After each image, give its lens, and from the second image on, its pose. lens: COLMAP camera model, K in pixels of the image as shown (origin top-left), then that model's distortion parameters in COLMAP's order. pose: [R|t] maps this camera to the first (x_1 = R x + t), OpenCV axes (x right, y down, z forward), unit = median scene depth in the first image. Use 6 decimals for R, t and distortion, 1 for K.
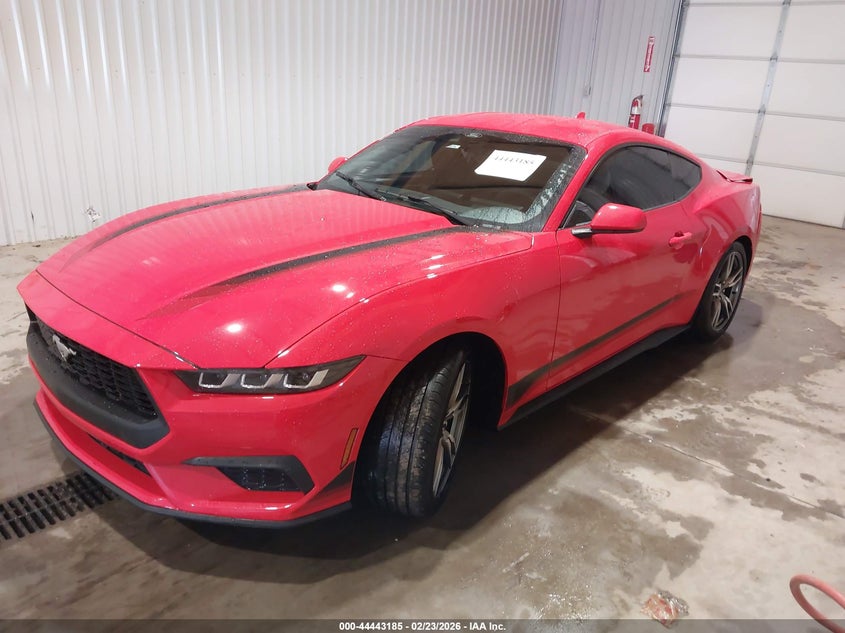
lens RADIAL K [[663.9, 0, 422.5], [0, 663.9, 316.5], [0, 0, 1]] dist [-0.037485, 0.002296]
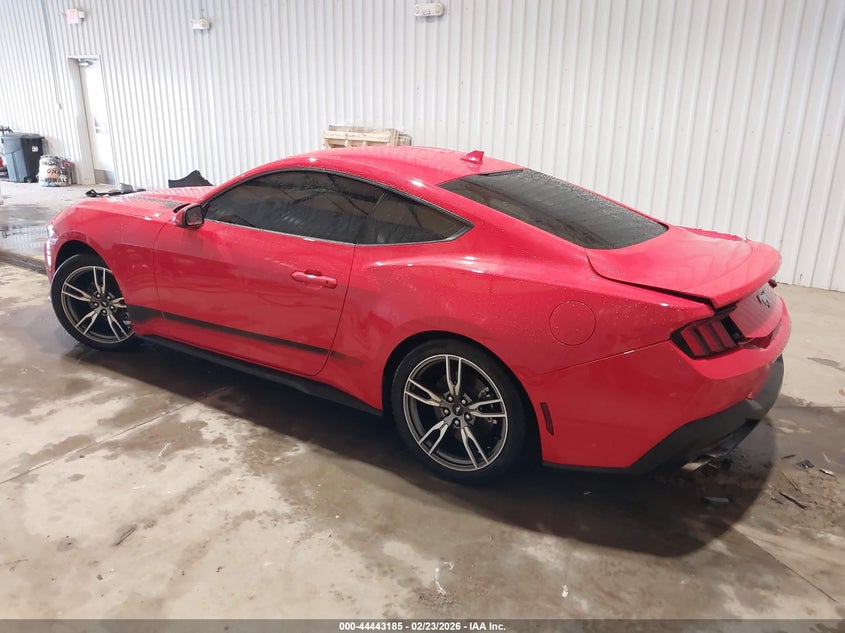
lens RADIAL K [[663.9, 0, 422.5], [0, 663.9, 316.5], [0, 0, 1]] dist [-0.037485, 0.002296]
pose [[0.213523, 0.279477, -0.936109, 1.404645], [-0.356916, 0.914286, 0.191550, -0.328184], [0.909406, 0.293212, 0.294971, 0.986203]]
